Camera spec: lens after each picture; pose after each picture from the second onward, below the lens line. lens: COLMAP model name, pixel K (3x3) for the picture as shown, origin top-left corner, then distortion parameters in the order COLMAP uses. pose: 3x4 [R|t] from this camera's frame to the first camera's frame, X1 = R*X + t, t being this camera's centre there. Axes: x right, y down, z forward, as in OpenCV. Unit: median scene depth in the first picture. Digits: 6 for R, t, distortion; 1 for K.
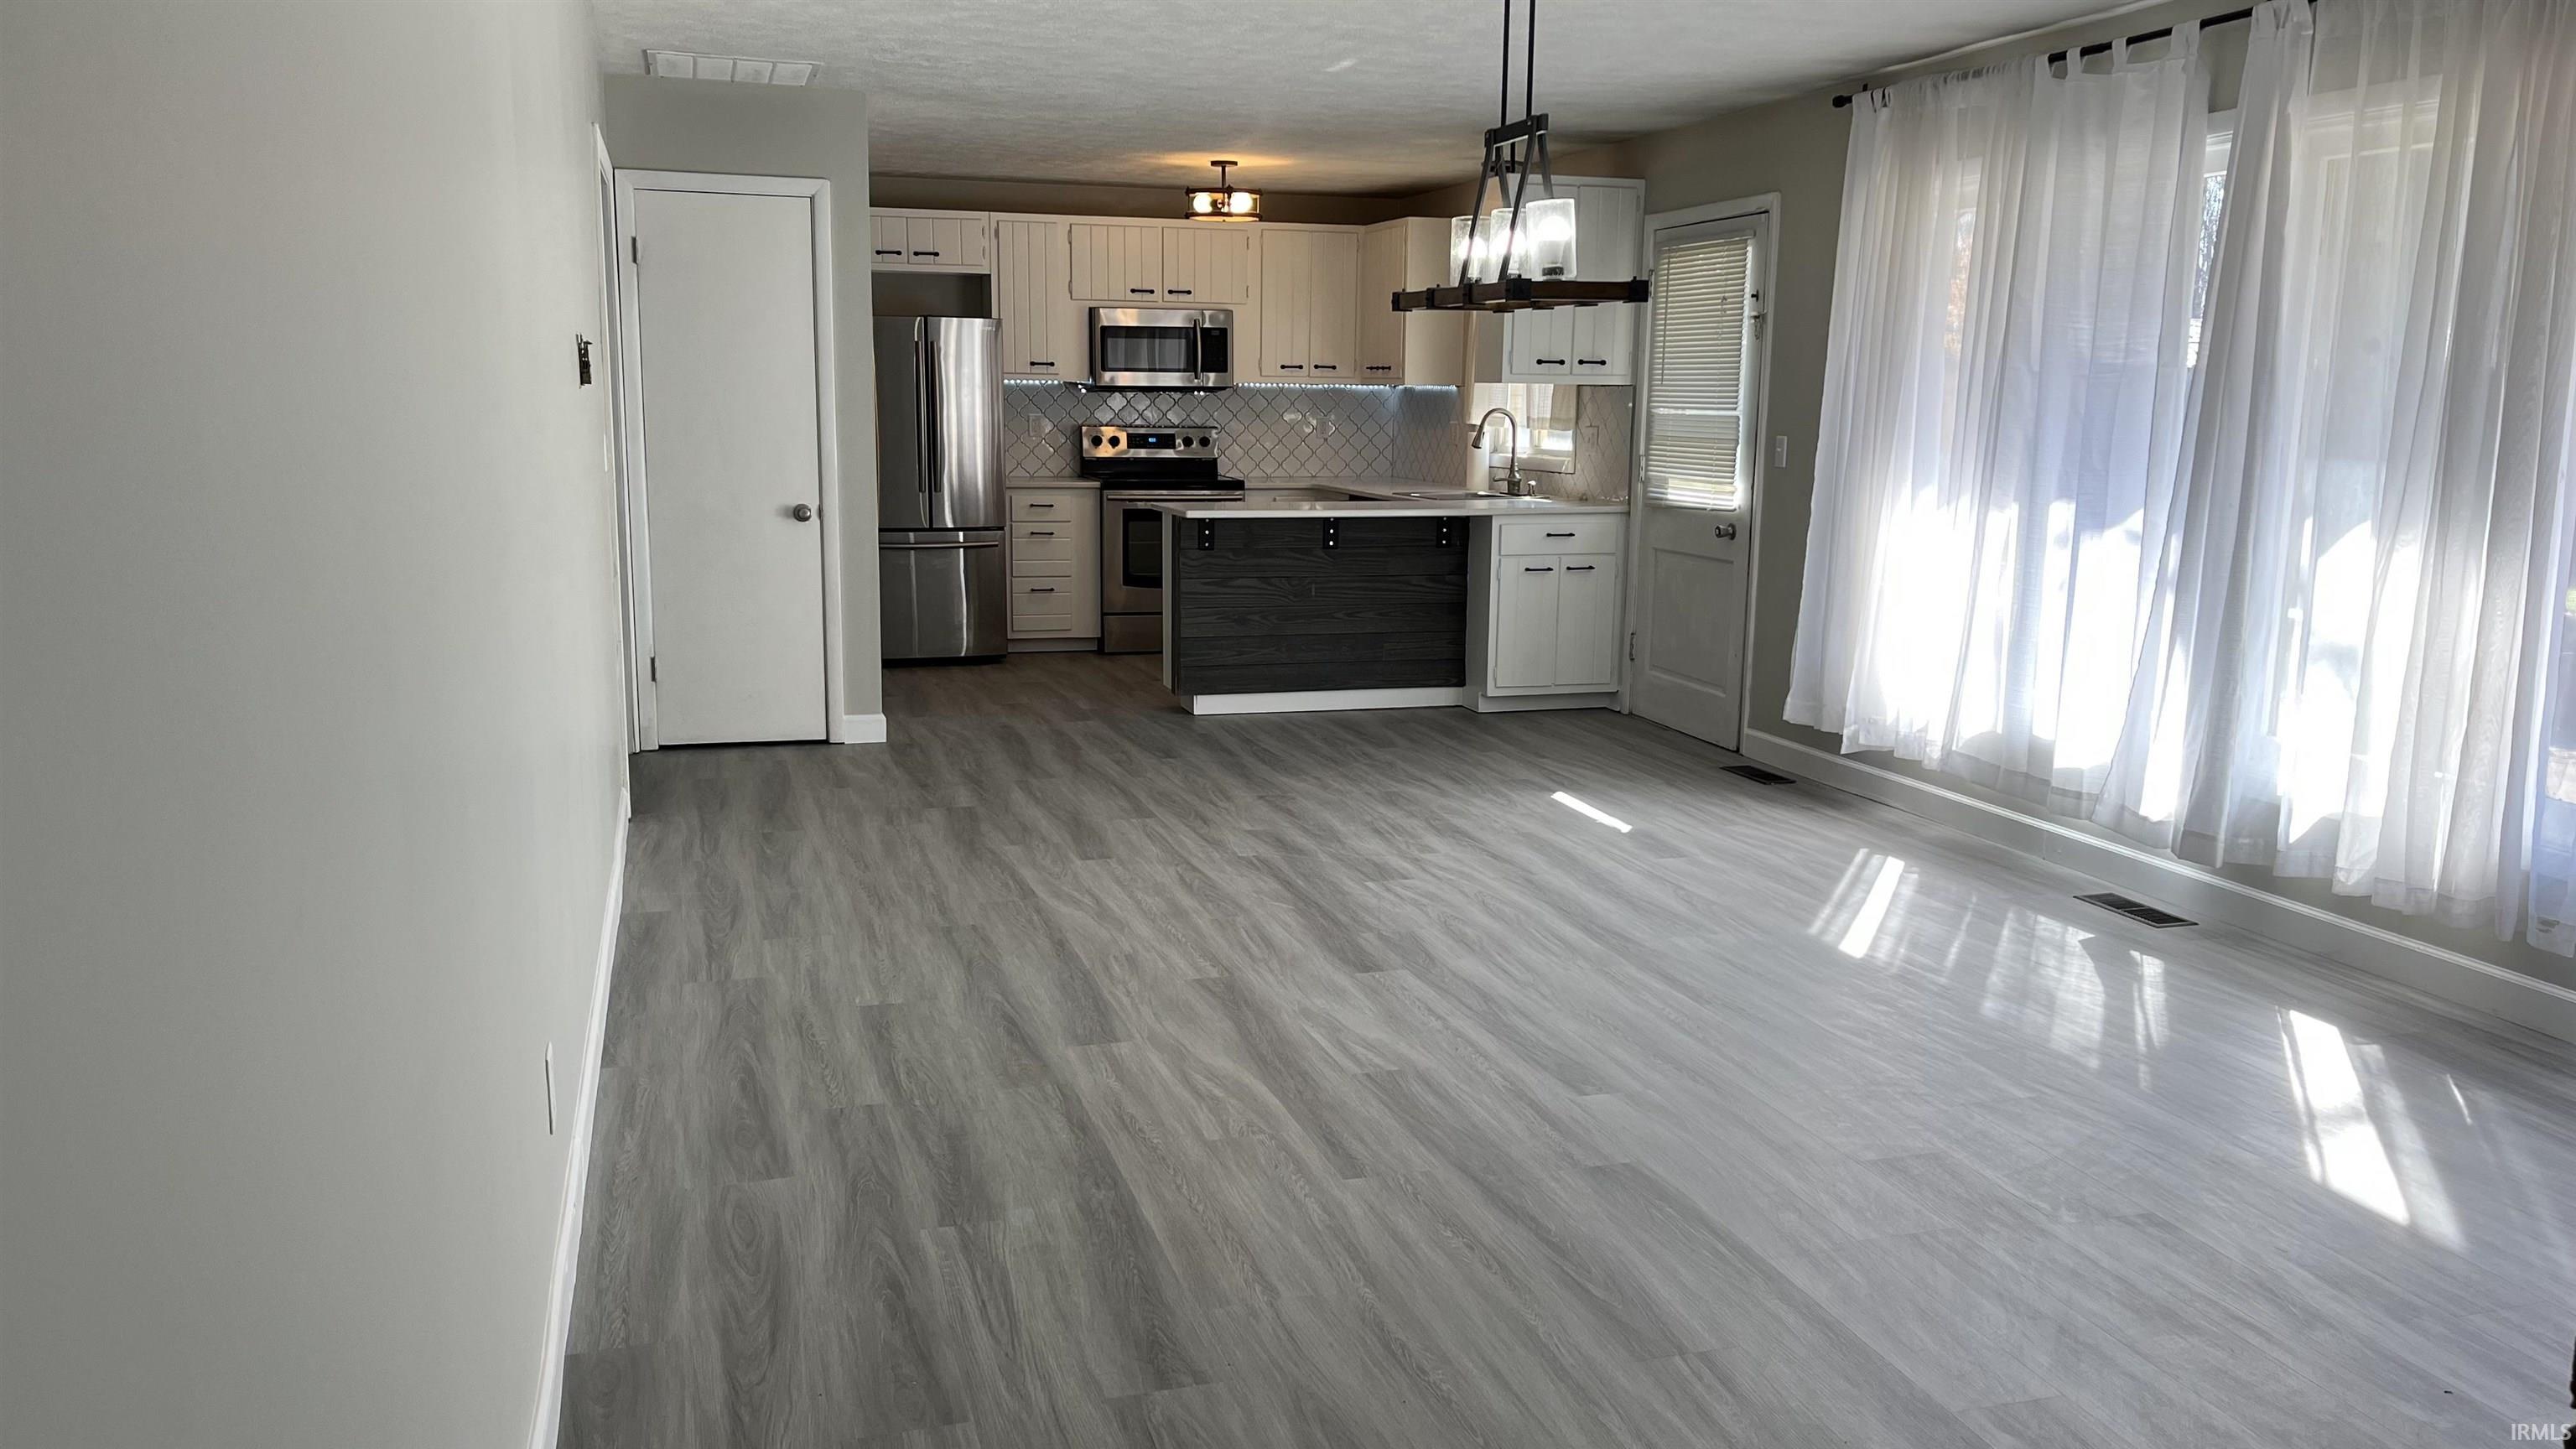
lens RADIAL K [[1951.7, 0, 1288.0], [0, 1951.7, 724.5], [0, 0, 1]] dist [0.155735, -0.187961]
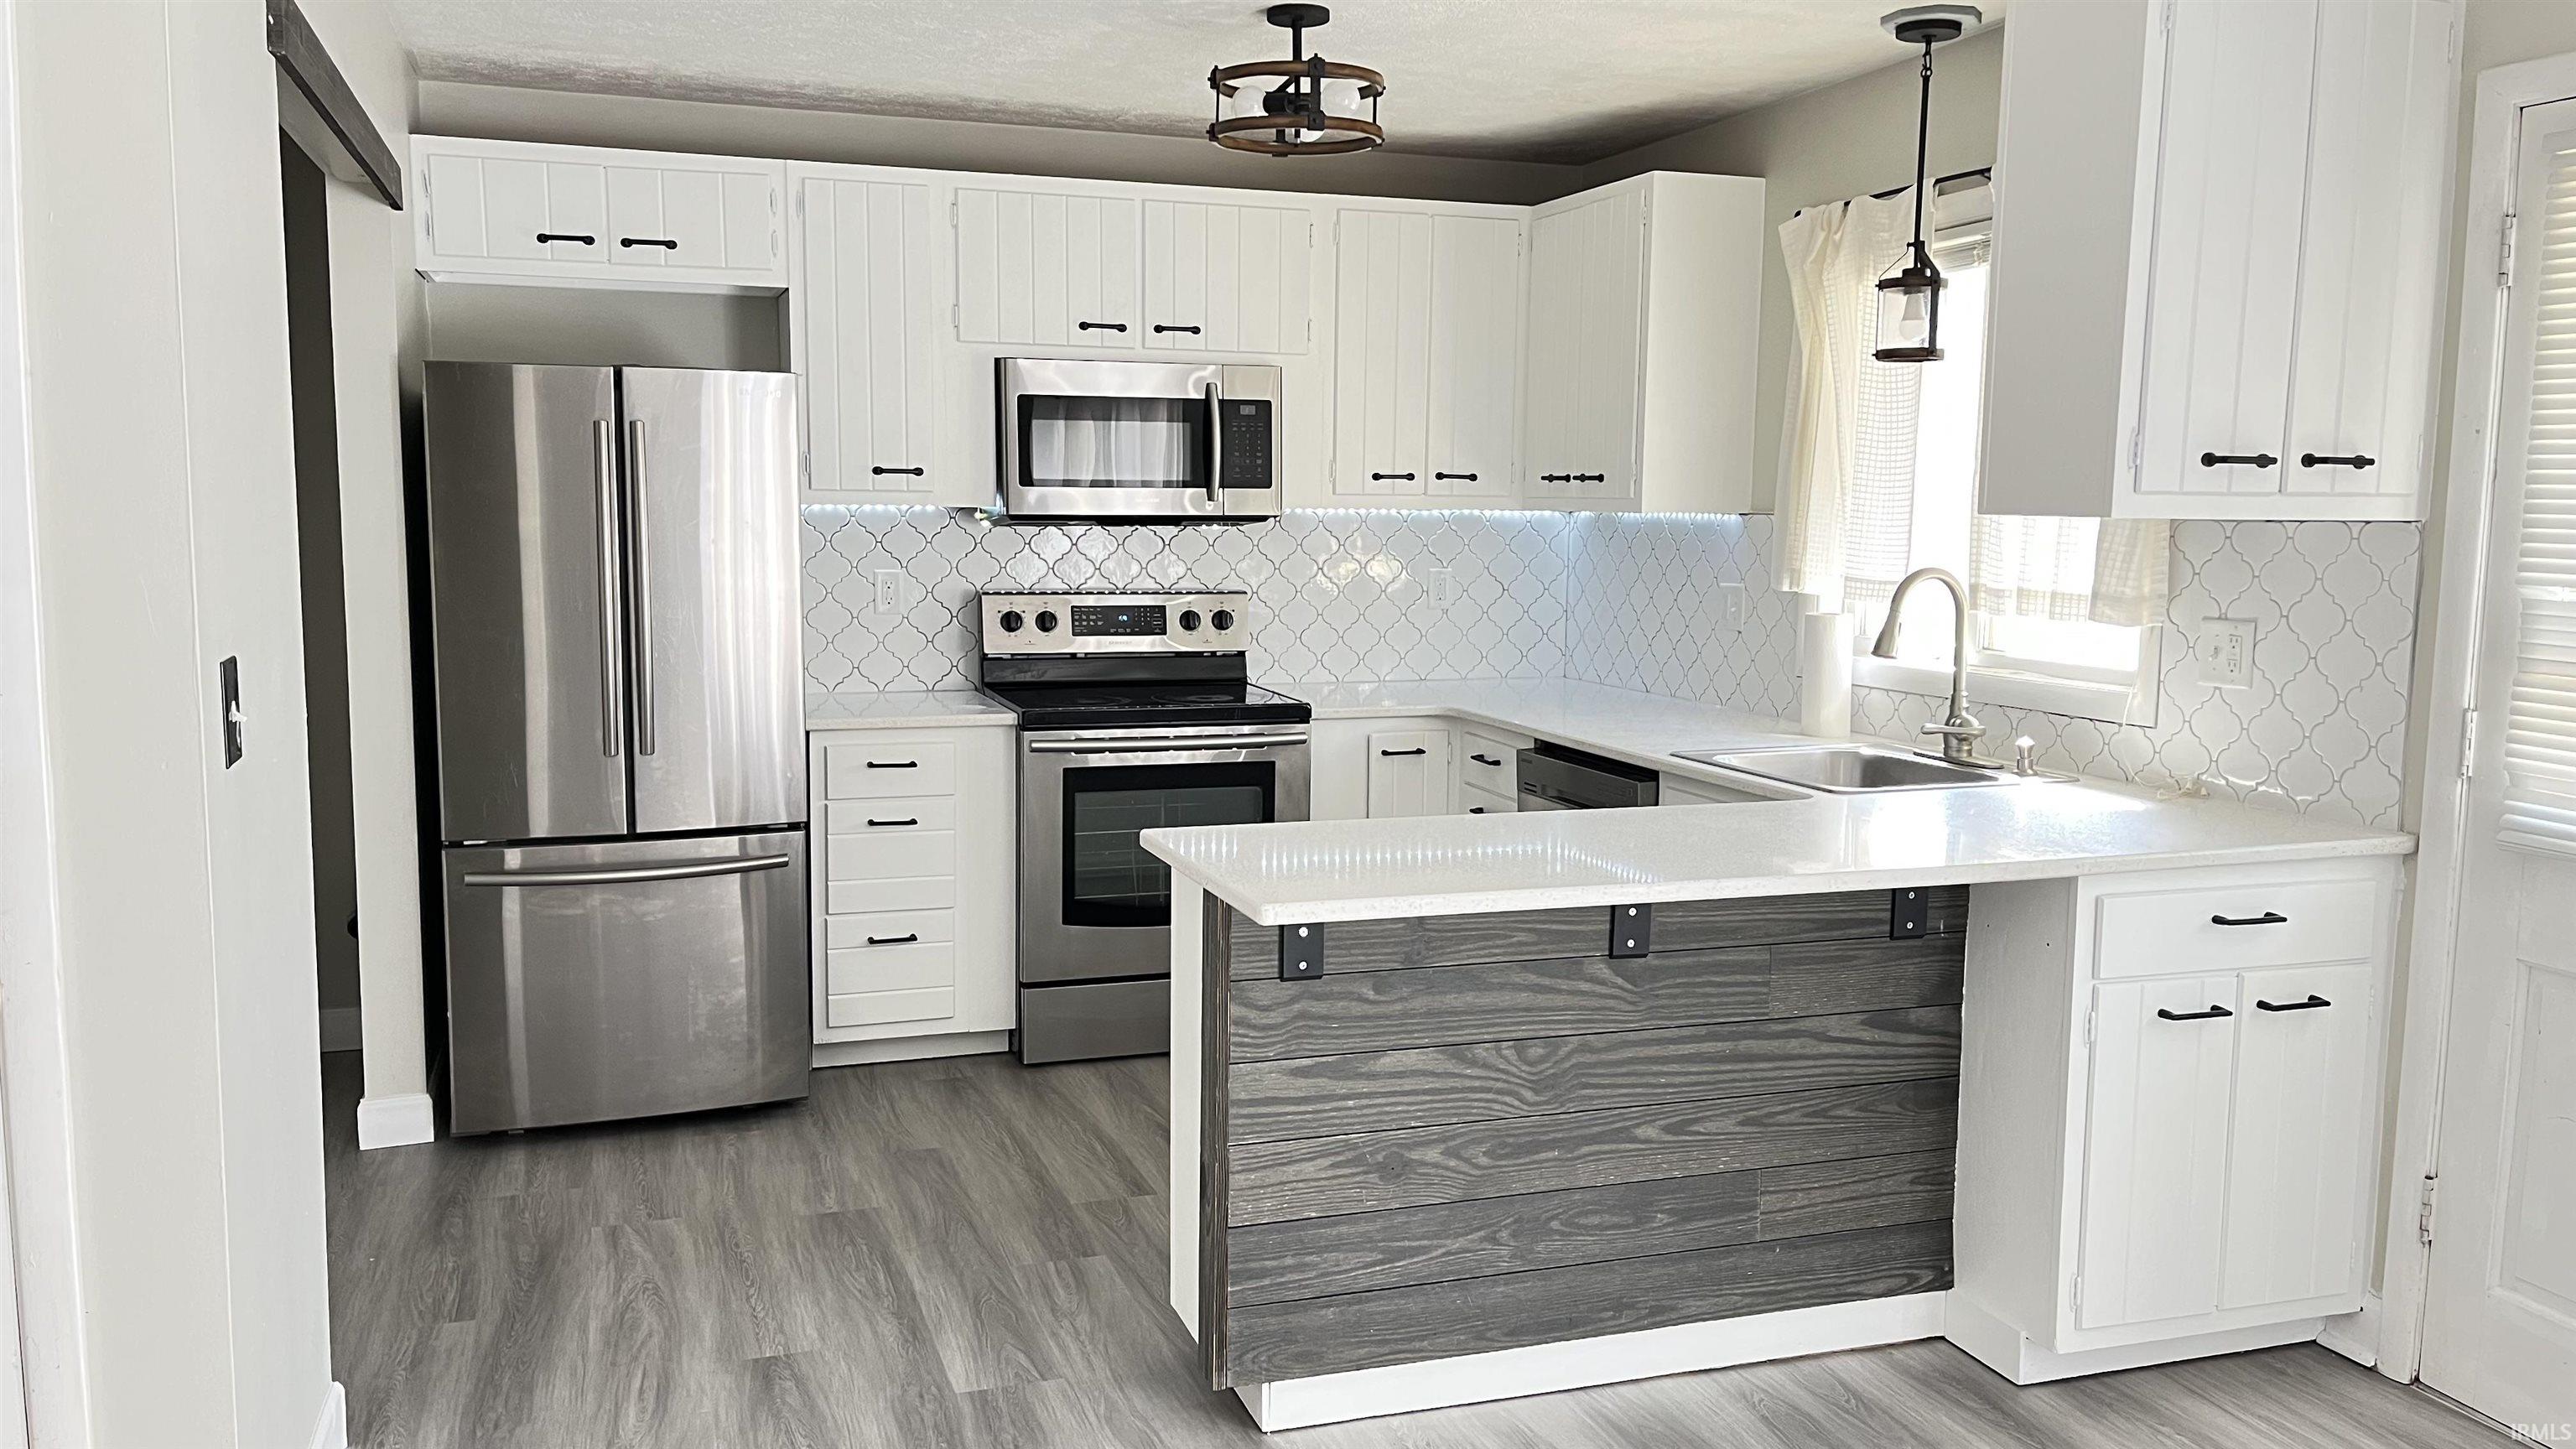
lens RADIAL K [[1951.7, 0, 1288.0], [0, 1951.7, 724.5], [0, 0, 1]] dist [0.155735, -0.187961]
pose [[0.999401, -0.005154, 0.034226, -0.045418], [0.006990, 0.998530, -0.053748, -0.094102], [-0.033899, 0.053955, 0.997968, 0.514674]]
